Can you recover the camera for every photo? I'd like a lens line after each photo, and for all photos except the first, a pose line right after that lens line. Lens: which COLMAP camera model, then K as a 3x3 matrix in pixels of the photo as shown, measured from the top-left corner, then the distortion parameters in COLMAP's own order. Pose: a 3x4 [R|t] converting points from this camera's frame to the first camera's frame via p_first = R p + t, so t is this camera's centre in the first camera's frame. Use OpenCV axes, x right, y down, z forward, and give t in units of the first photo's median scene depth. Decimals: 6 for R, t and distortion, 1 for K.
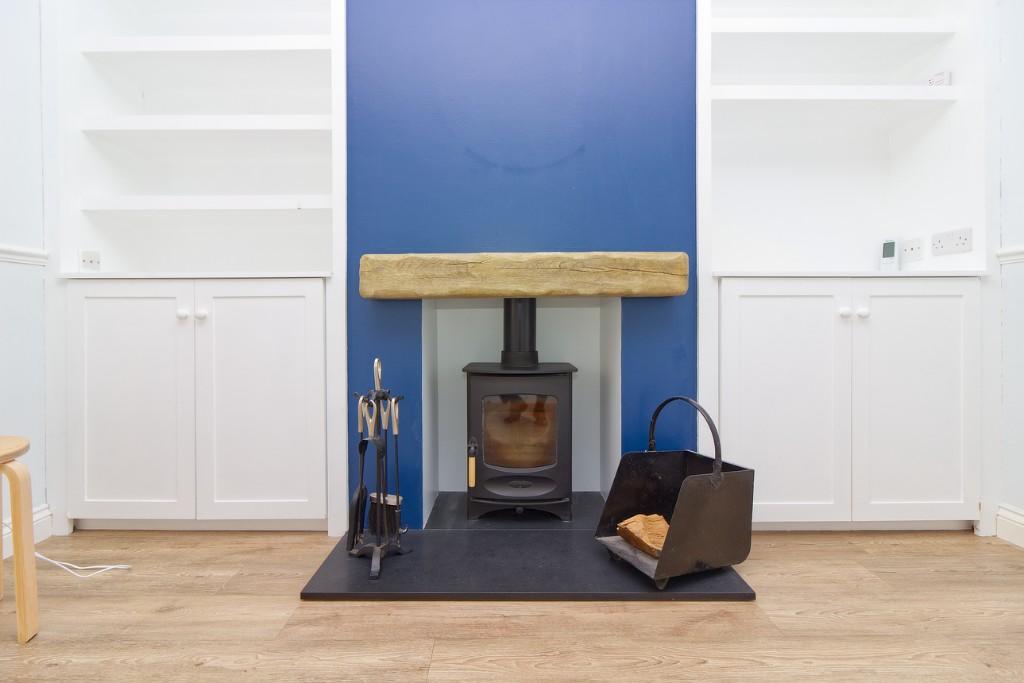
lens RADIAL K [[468.3, 0, 512.1], [0, 468.3, 319.5], [0, 0, 1]] dist [-0.016338, 0.000263]
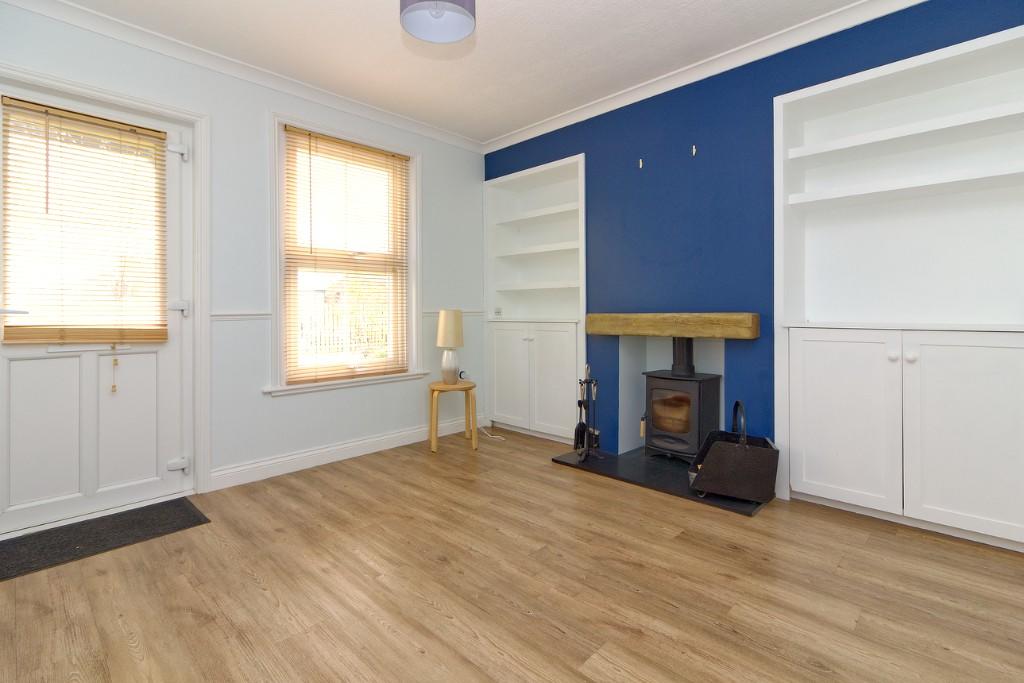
lens RADIAL K [[468.3, 0, 512.1], [0, 468.3, 319.5], [0, 0, 1]] dist [-0.016338, 0.000263]
pose [[0.722511, 0.010098, -0.691286, 0.867452], [0.000878, 0.999879, 0.015523, -0.143879], [0.691359, -0.011822, 0.722415, -0.730739]]
